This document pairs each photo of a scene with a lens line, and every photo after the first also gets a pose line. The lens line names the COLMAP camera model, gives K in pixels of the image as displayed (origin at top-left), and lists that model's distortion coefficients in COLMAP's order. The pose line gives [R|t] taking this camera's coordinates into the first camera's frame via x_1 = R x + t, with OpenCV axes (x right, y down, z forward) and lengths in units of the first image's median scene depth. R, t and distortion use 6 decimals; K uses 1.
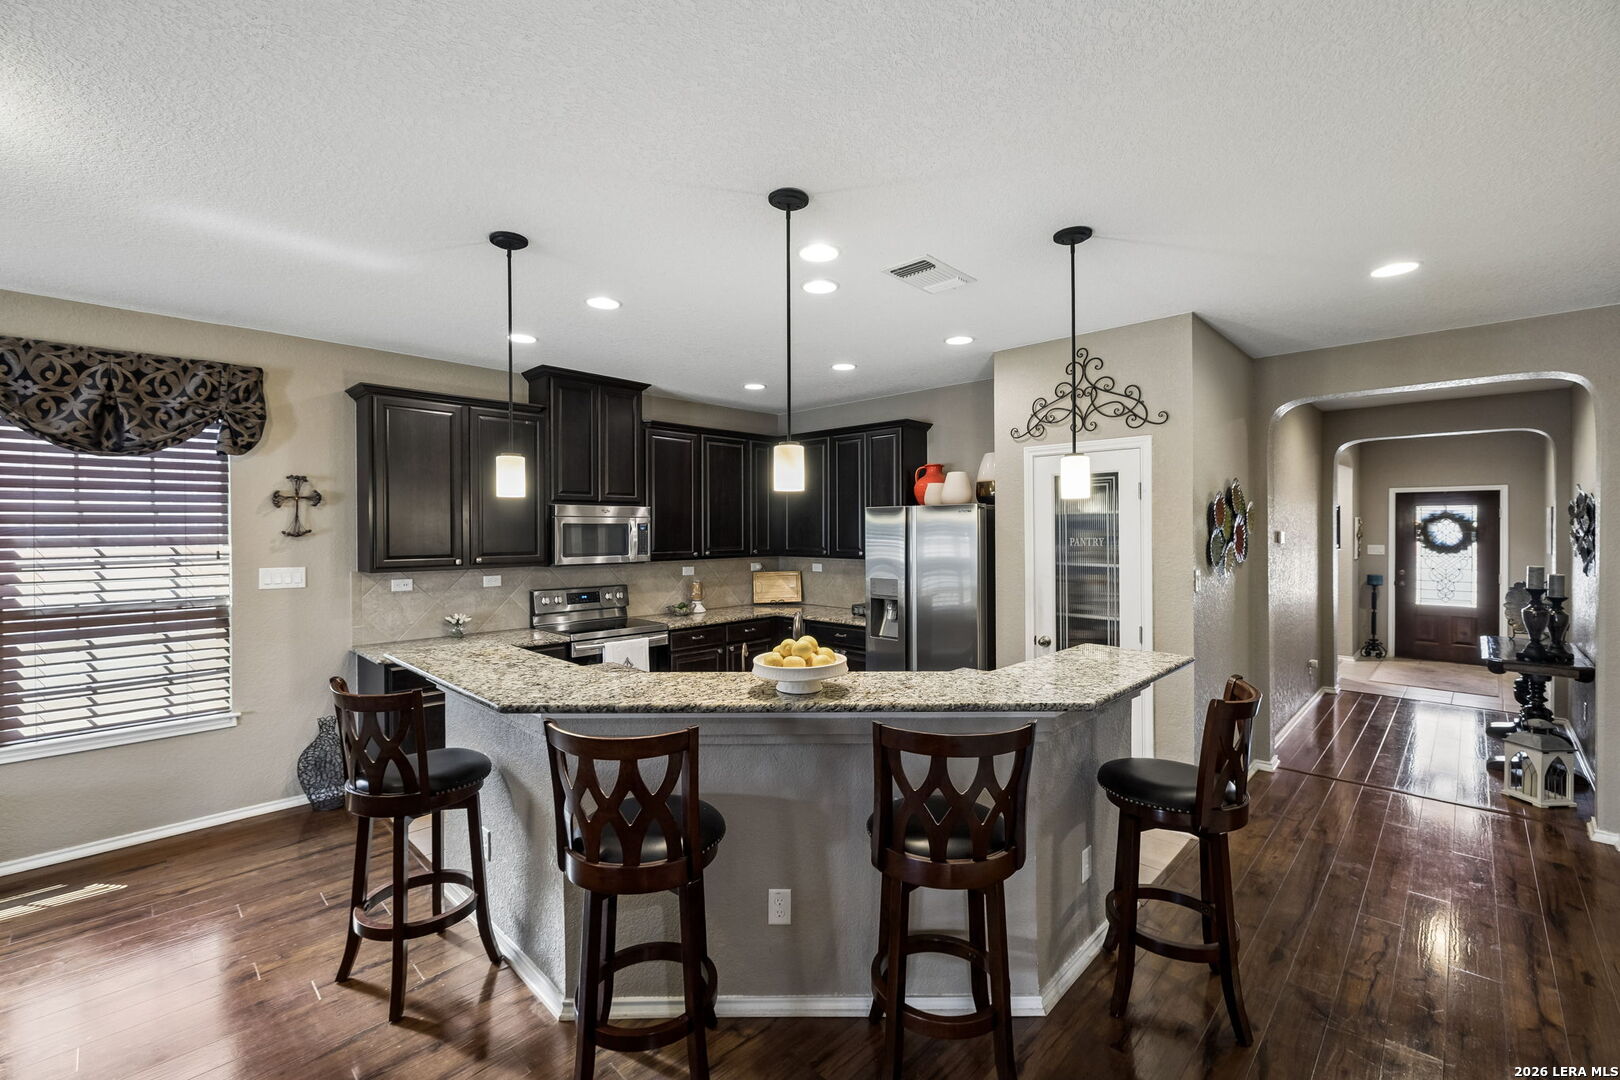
lens RADIAL K [[680.6, 0, 811.7], [0, 680.6, 534.3], [0, 0, 1]] dist [0.001103, 0.000167]
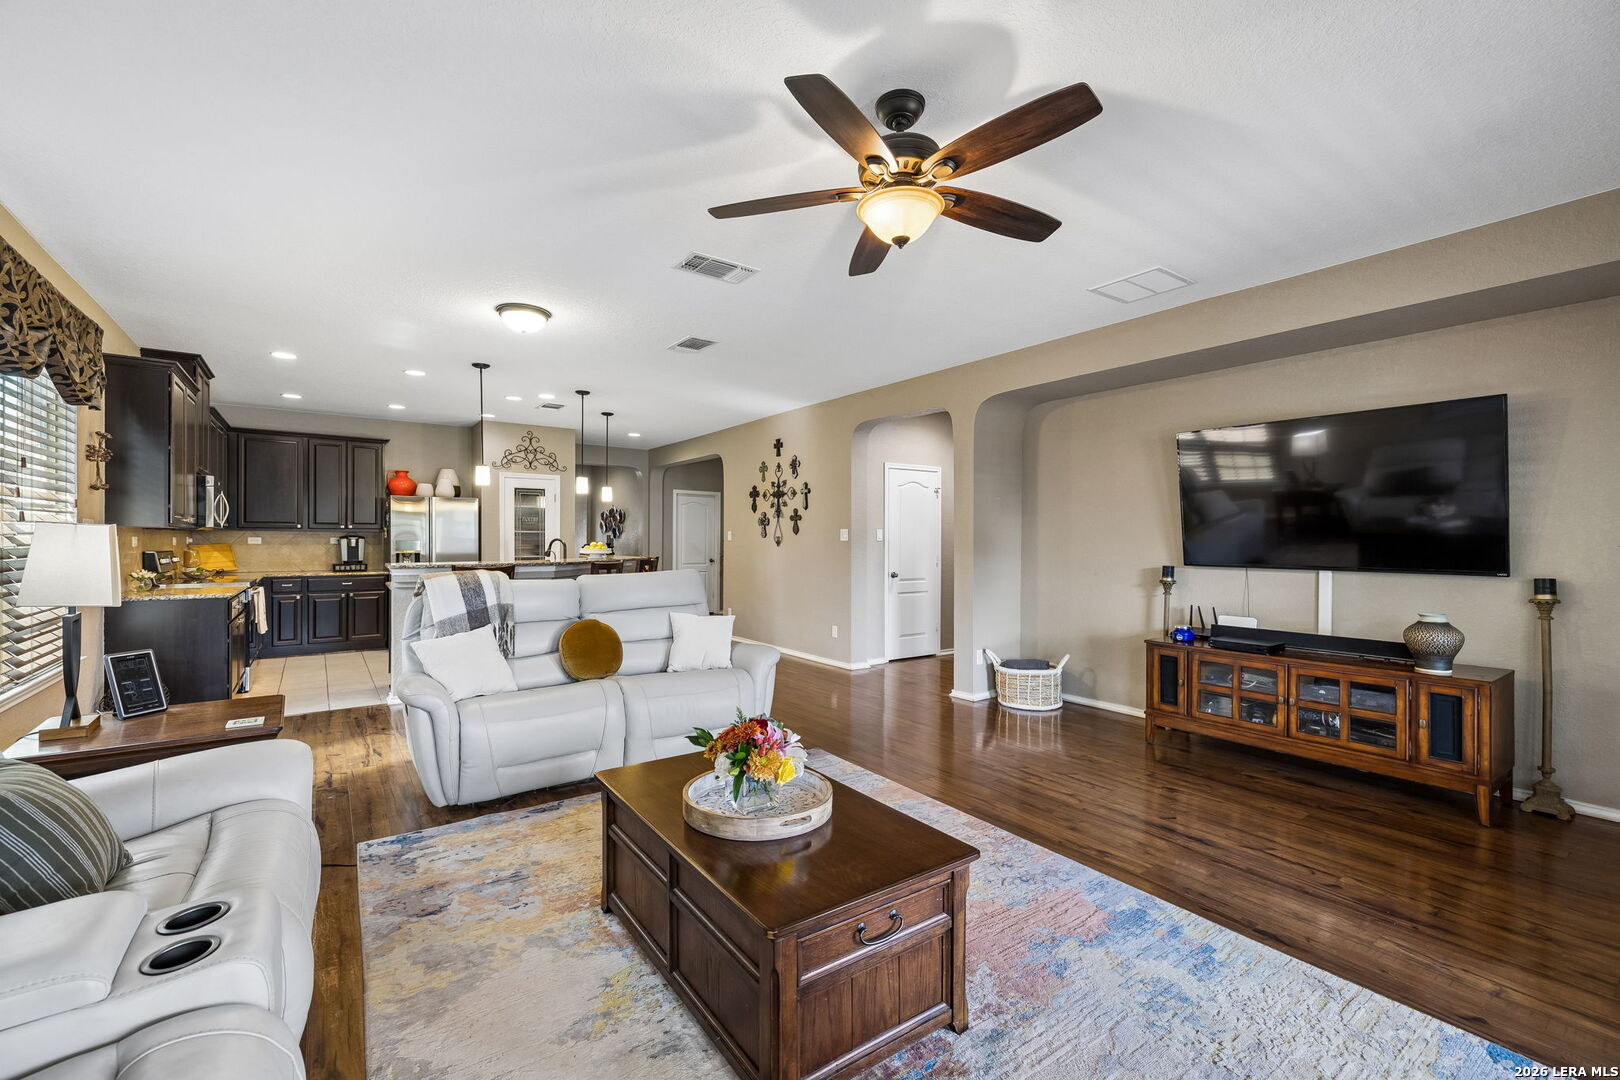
lens RADIAL K [[676.3, 0, 799.6], [0, 676.3, 543.0], [0, 0, 1]] dist [0.000772, 0.000045]
pose [[0.183073, -0.001654, 0.983098, -1.382922], [0.001653, 0.999998, 0.001374, 0.074811], [-0.983098, 0.001373, 0.183076, -0.221909]]
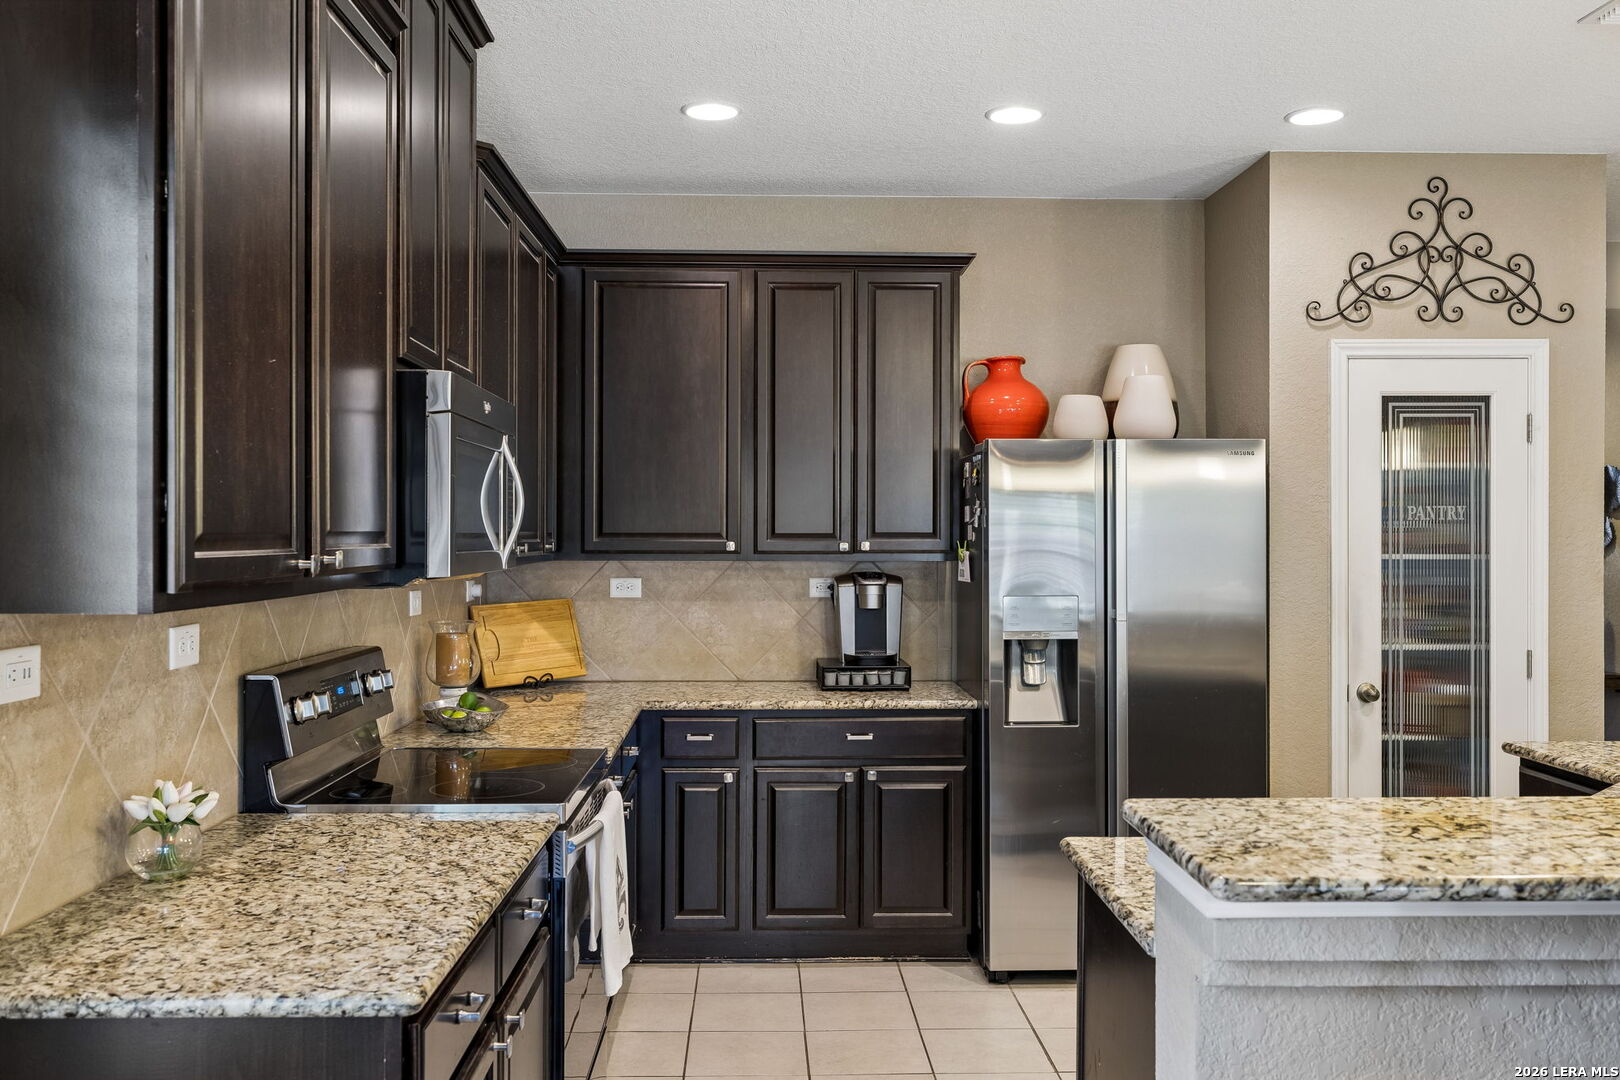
lens RADIAL K [[1400.5, 0, 810.0], [0, 1400.5, 540.0], [0, 0, 1]] dist [0.005904, 0.004230]
pose [[0.694842, 0.000324, 0.719163, -0.720571], [0.001255, 0.999998, -0.001664, 0.031028], [-0.719162, 0.002059, 0.694840, 0.484346]]
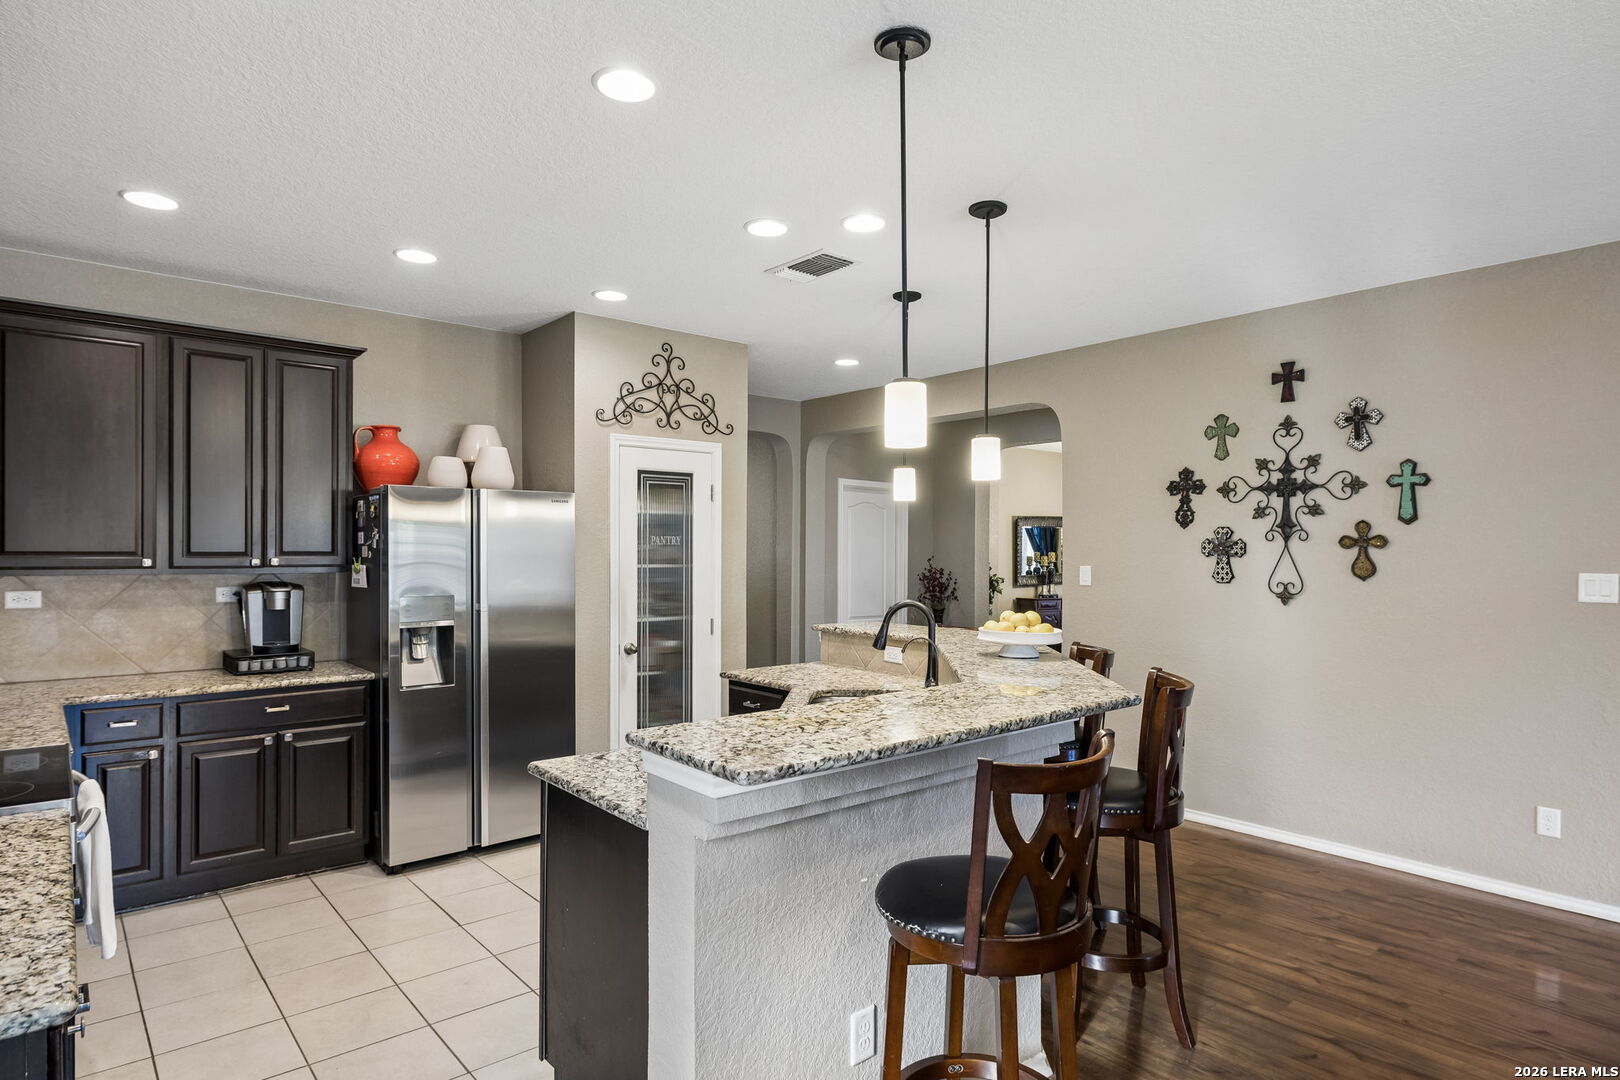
lens RADIAL K [[891.9, 0, 802.3], [0, 891.9, 554.6], [0, 0, 1]] dist [0.000732, -0.000484]
pose [[0.096984, -0.001714, 0.995284, -0.753879], [0.001785, 0.999997, 0.001549, 0.026322], [-0.995284, 0.001627, 0.096987, 0.592695]]
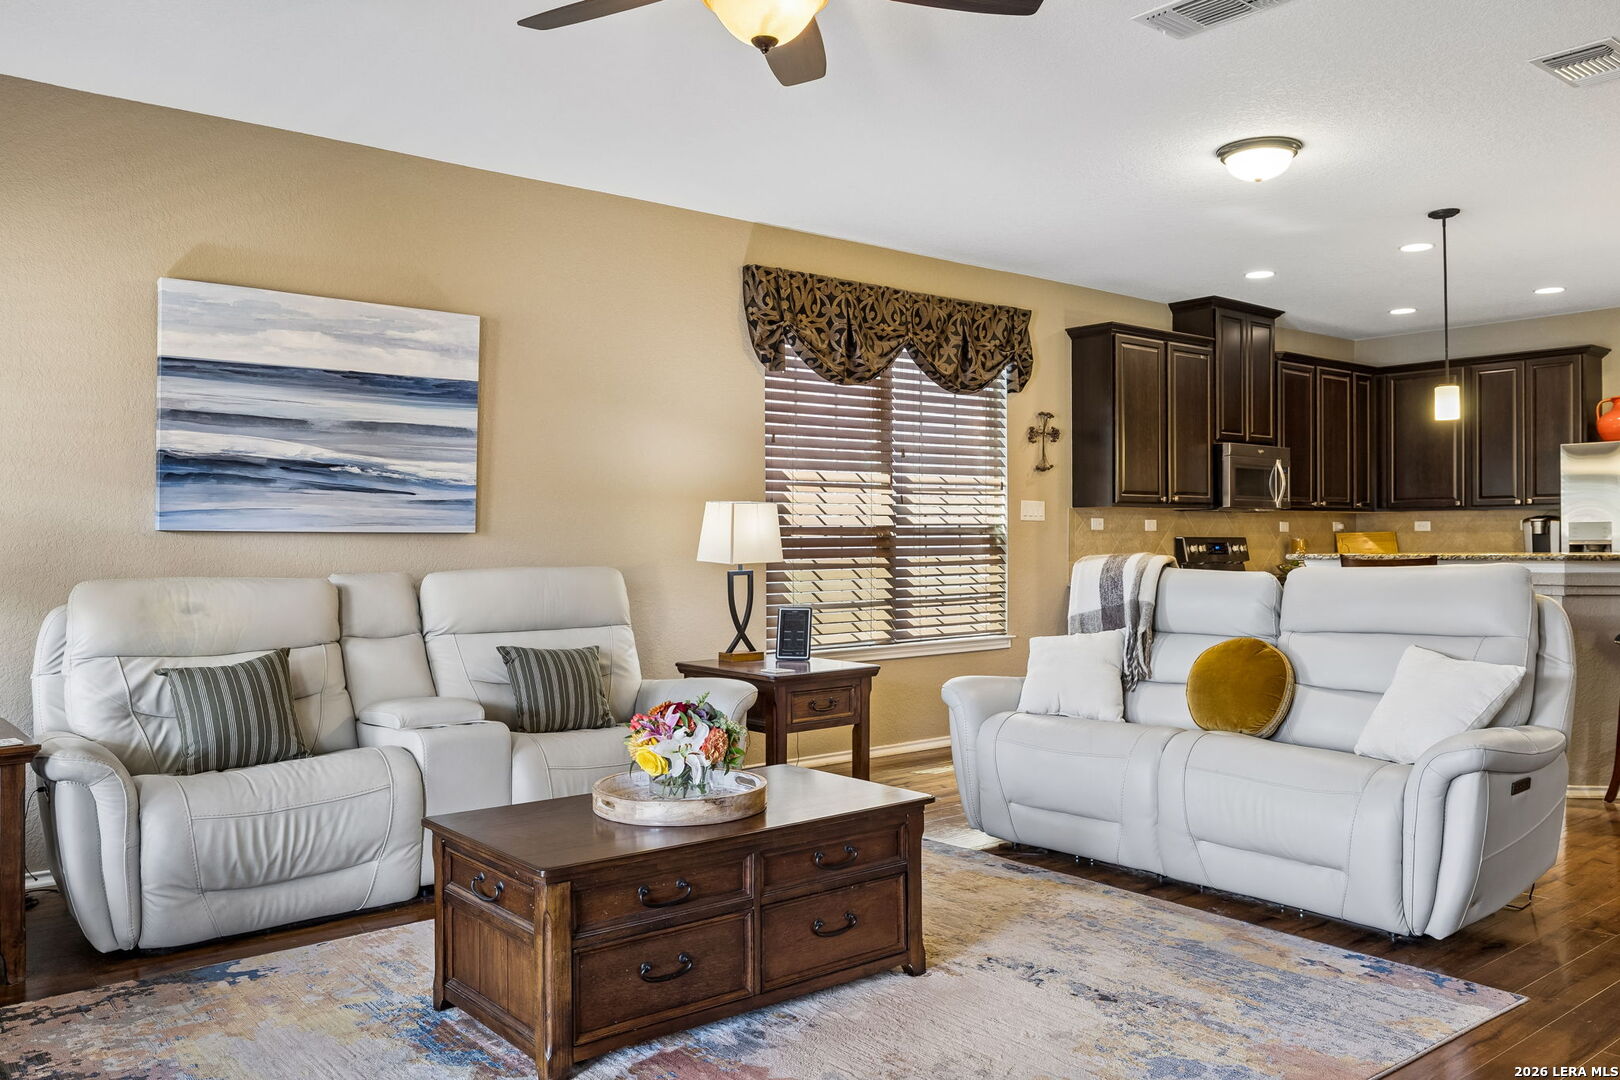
lens RADIAL K [[1257.0, 0, 810.0], [0, 1257.0, 540.0], [0, 0, 1]] dist [0.006363, 0.000982]
pose [[0.994181, -0.000763, -0.107724, -0.788941], [0.000107, 0.999981, -0.006096, 0.104964], [0.107726, 0.006049, 0.994162, -0.823636]]
